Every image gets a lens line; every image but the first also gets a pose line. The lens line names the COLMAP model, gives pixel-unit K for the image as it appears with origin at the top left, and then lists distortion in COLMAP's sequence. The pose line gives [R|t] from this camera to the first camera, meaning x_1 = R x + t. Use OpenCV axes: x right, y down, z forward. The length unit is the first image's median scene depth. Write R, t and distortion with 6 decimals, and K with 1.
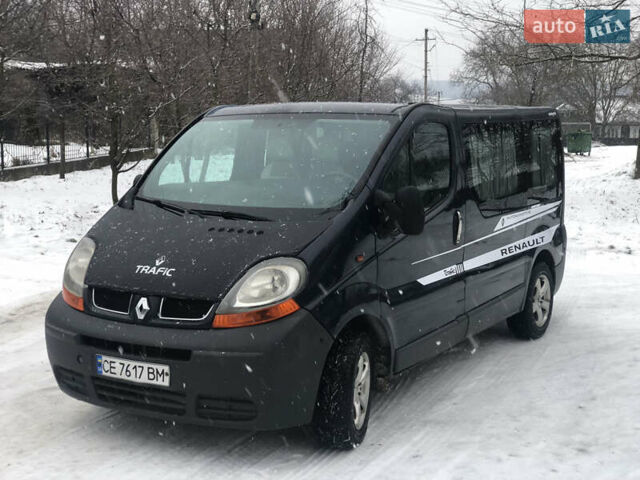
lens RADIAL K [[953.2, 0, 311.4], [0, 953.2, 236.6], [0, 0, 1]] dist [0.078377, 0.000000]
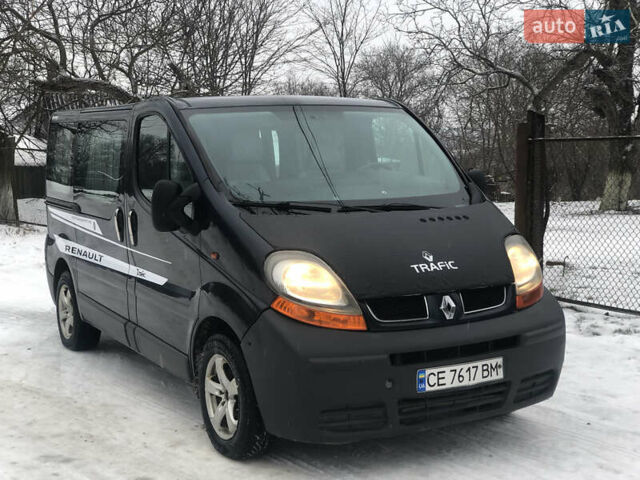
lens RADIAL K [[953.2, 0, 318.4], [0, 953.2, 234.6], [0, 0, 1]] dist [0.078377, 0.000000]
pose [[0.483319, -0.089262, 0.870882, -0.845774], [0.121517, 0.991999, 0.034237, -0.033426], [-0.866970, 0.089280, 0.490298, 0.537077]]
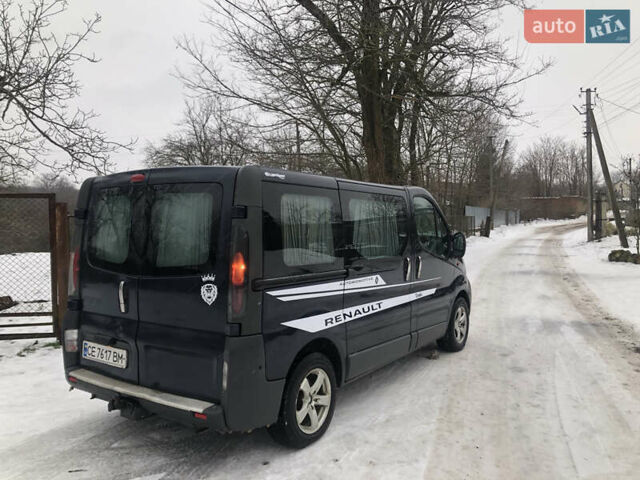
lens RADIAL K [[520.9, 0, 317.3], [0, 520.9, 233.0], [0, 0, 1]] dist [0.033300, -0.008277]
pose [[-0.999441, -0.001953, 0.033369, 0.032177], [0.003050, 0.988797, 0.149237, -0.205046], [-0.033287, 0.149255, -0.988238, 1.973086]]
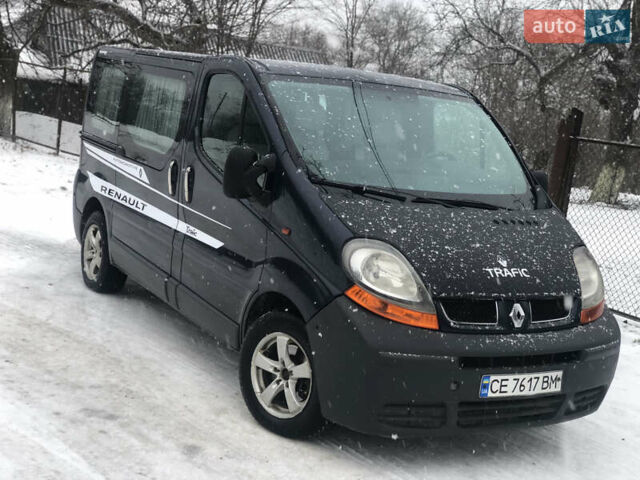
lens RADIAL K [[953.2, 0, 331.3], [0, 953.2, 234.9], [0, 0, 1]] dist [0.078377, 0.000000]
pose [[0.454713, -0.075833, 0.887404, -0.872526], [-0.011935, 0.995760, 0.091209, -0.067648], [-0.890558, -0.052065, 0.451880, 0.617398]]
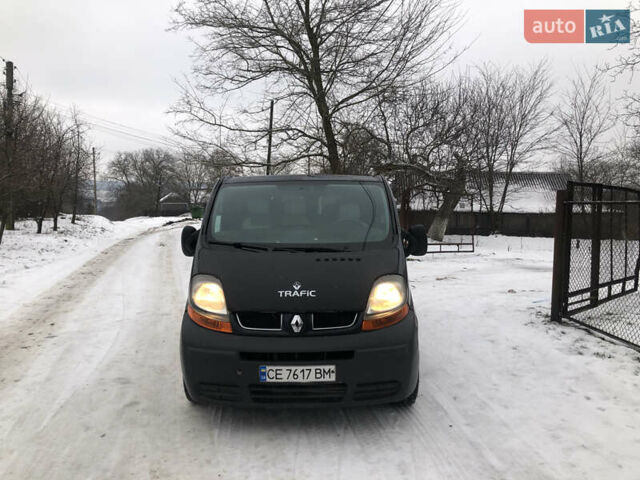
lens RADIAL K [[520.9, 0, 315.5], [0, 520.9, 231.8], [0, 0, 1]] dist [0.033300, -0.008277]
pose [[0.852246, -0.035601, 0.521929, -0.427659], [0.069070, 0.996605, -0.044804, -0.013249], [-0.518562, 0.074234, 0.851811, 0.309525]]
